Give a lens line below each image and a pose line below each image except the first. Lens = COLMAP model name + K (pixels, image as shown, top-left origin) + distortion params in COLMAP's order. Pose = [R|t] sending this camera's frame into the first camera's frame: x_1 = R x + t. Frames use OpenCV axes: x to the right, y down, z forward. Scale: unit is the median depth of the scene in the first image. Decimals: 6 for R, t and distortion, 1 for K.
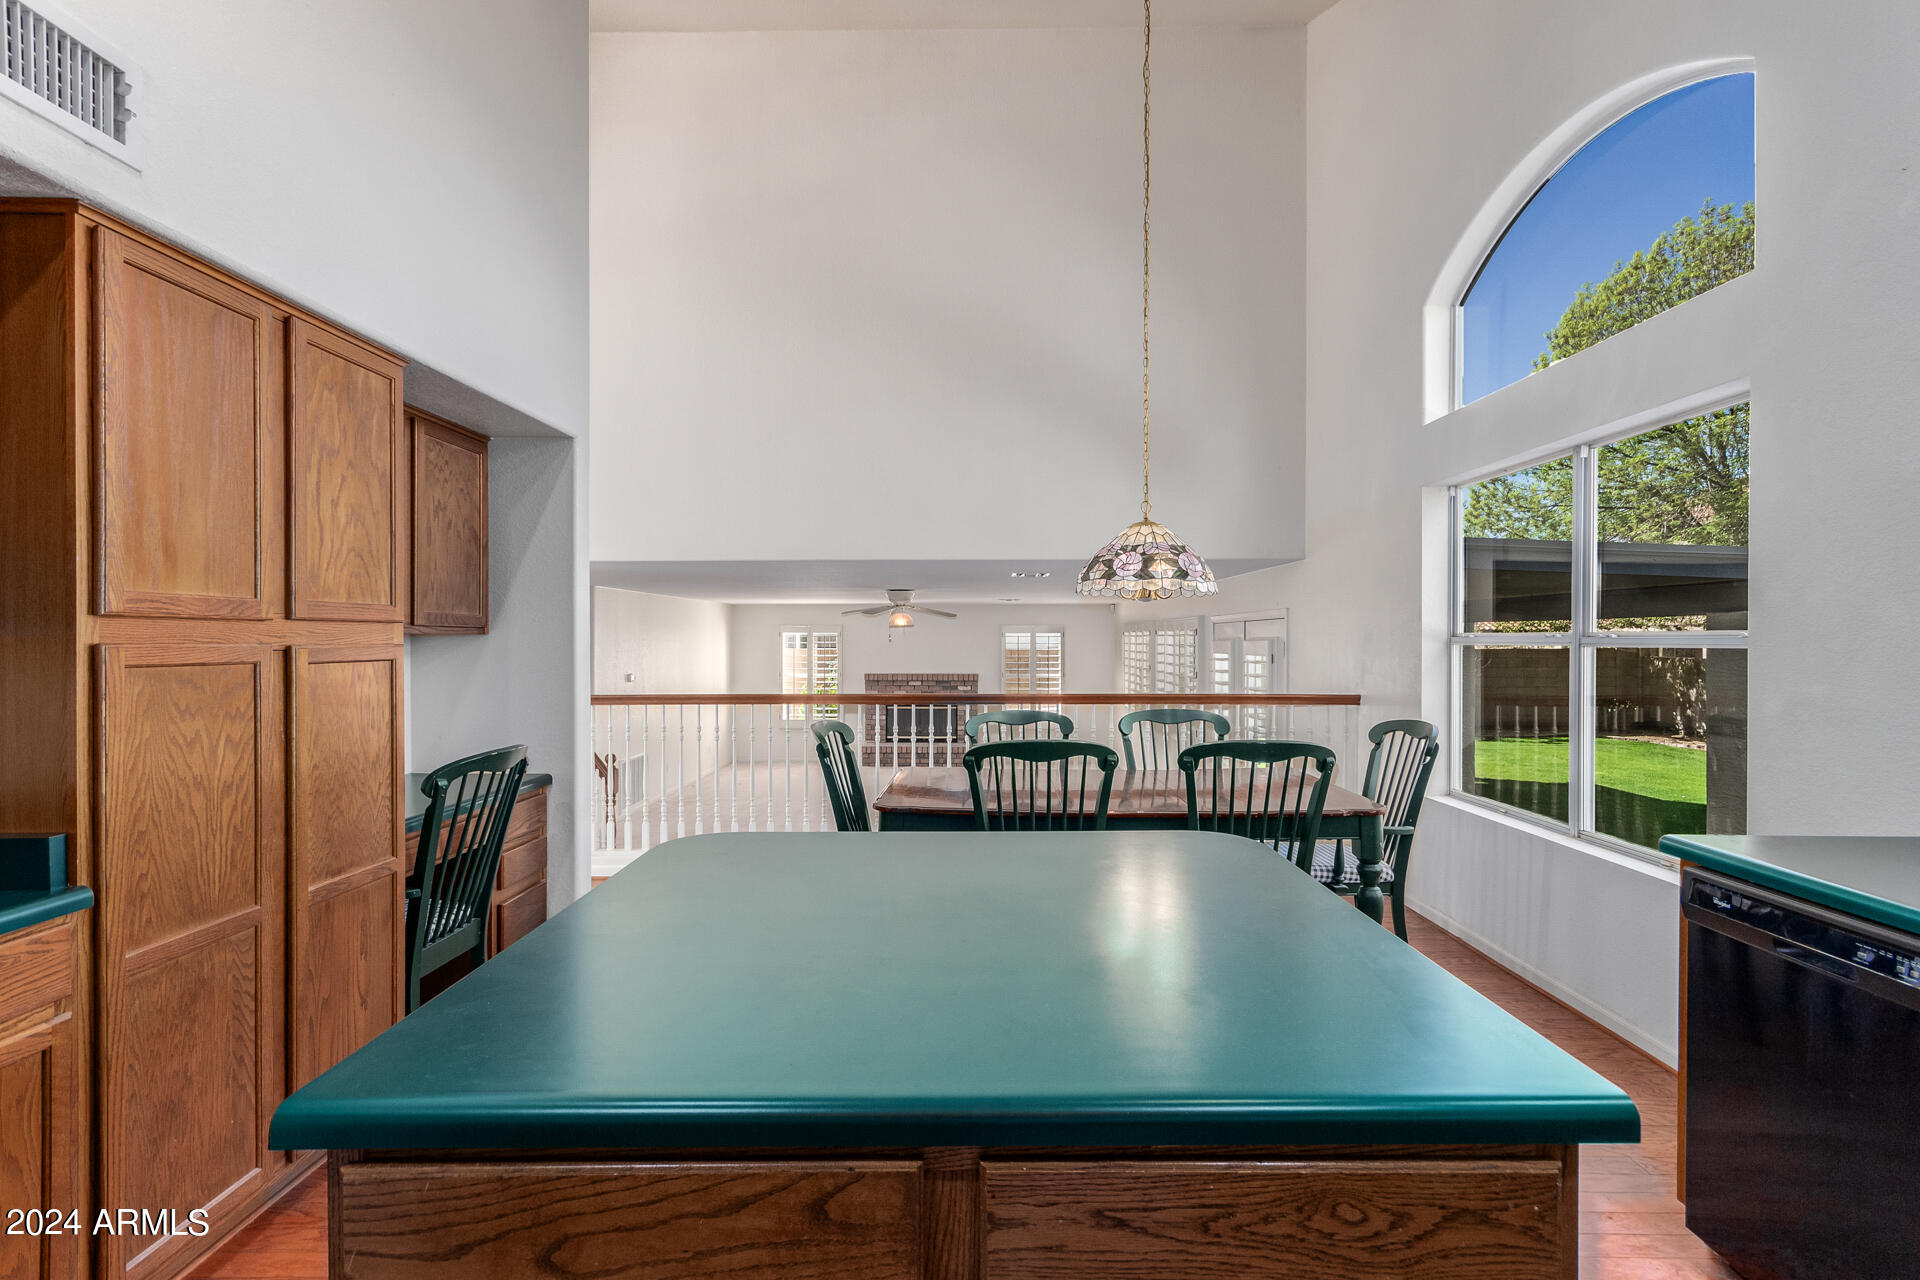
lens RADIAL K [[883.7, 0, 960.0], [0, 883.7, 642.5], [0, 0, 1]] dist [-0.004308, 0.004565]
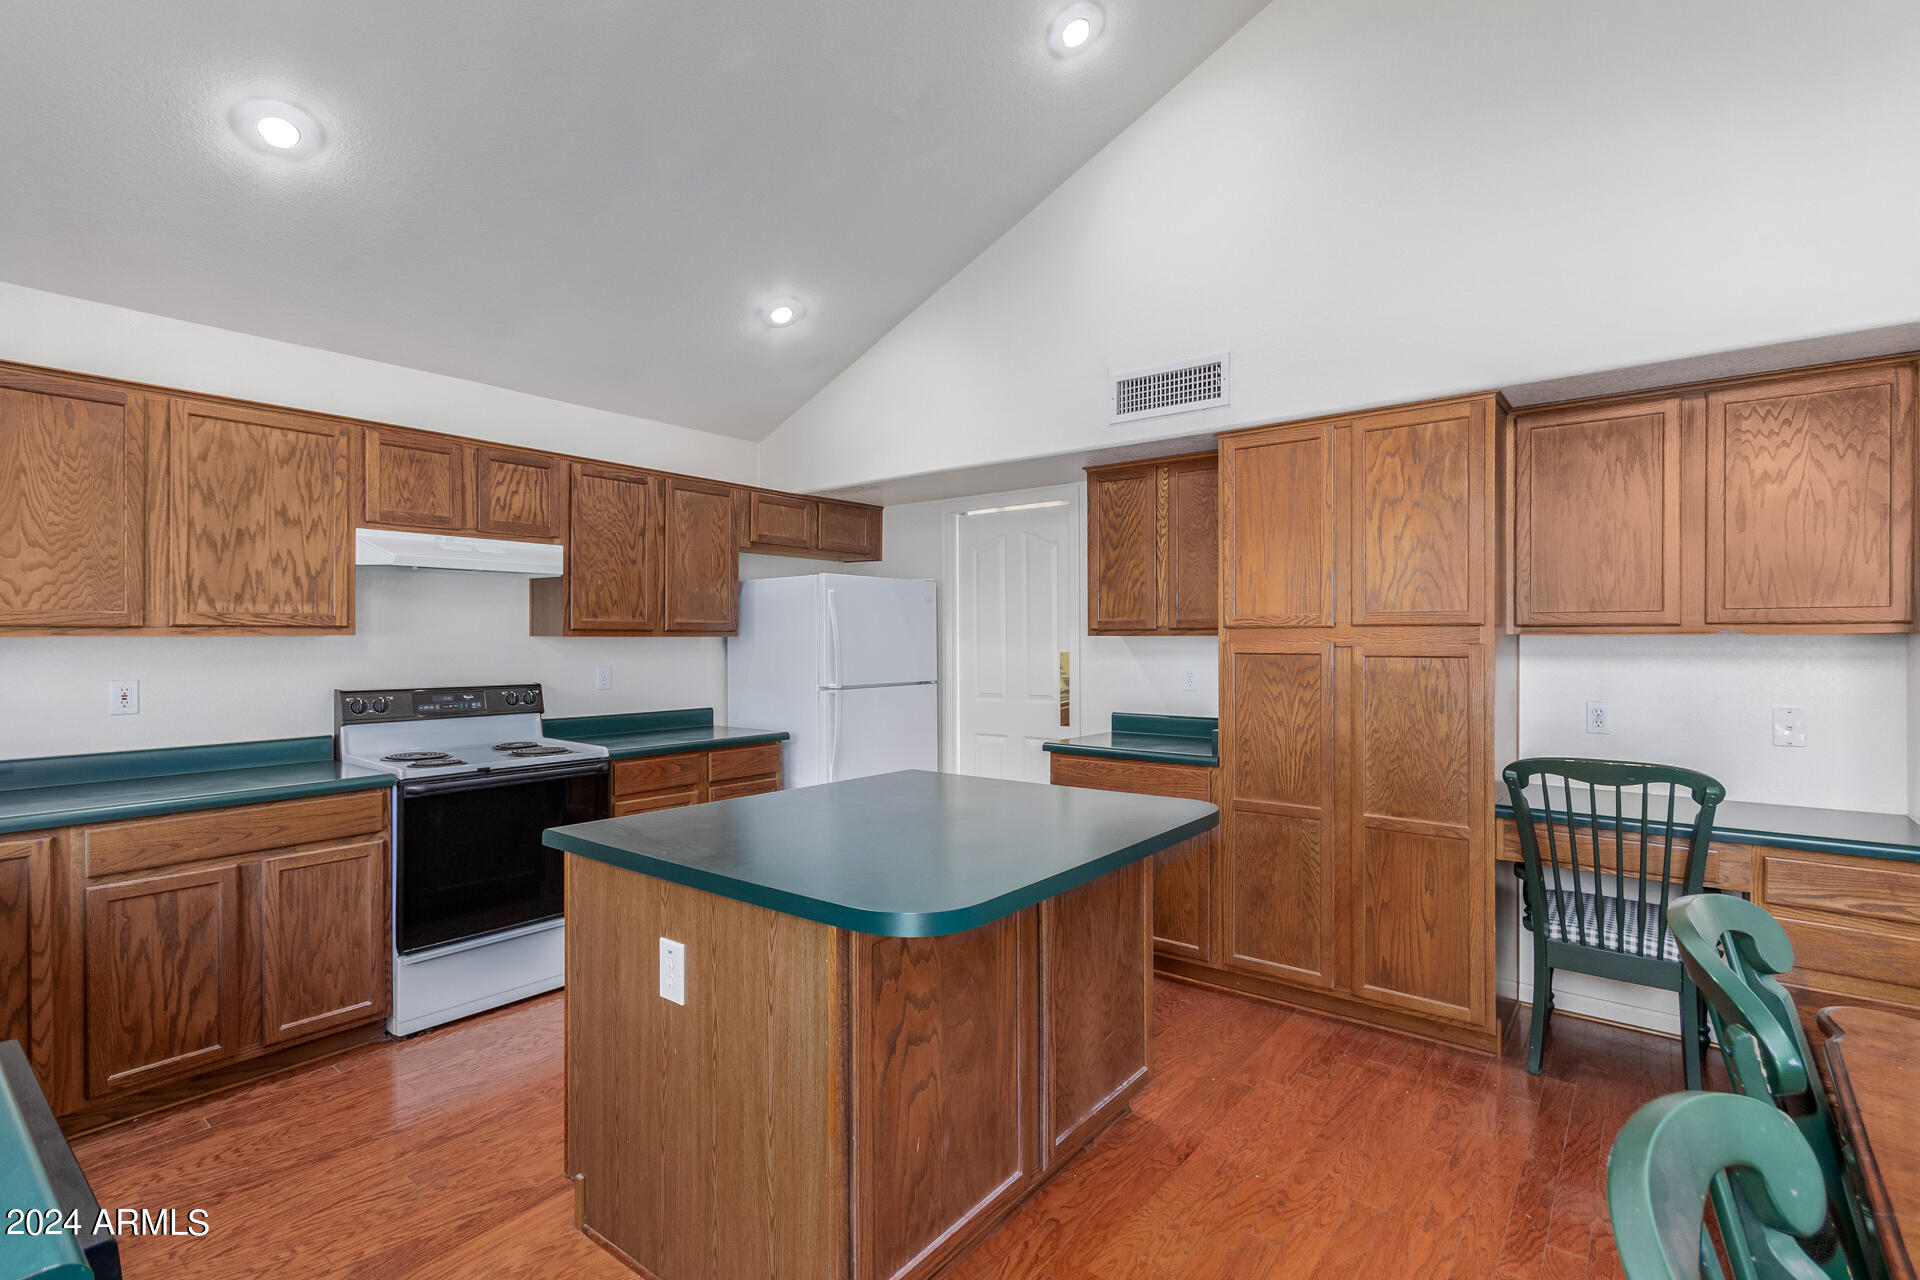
lens RADIAL K [[883.7, 0, 969.3], [0, 883.7, 628.3], [0, 0, 1]] dist [-0.004308, 0.004565]
pose [[-0.604644, -0.005315, -0.796478, 0.753233], [0.000228, 0.999977, -0.006847, -0.012073], [0.796496, -0.004321, -0.604628, 1.294449]]
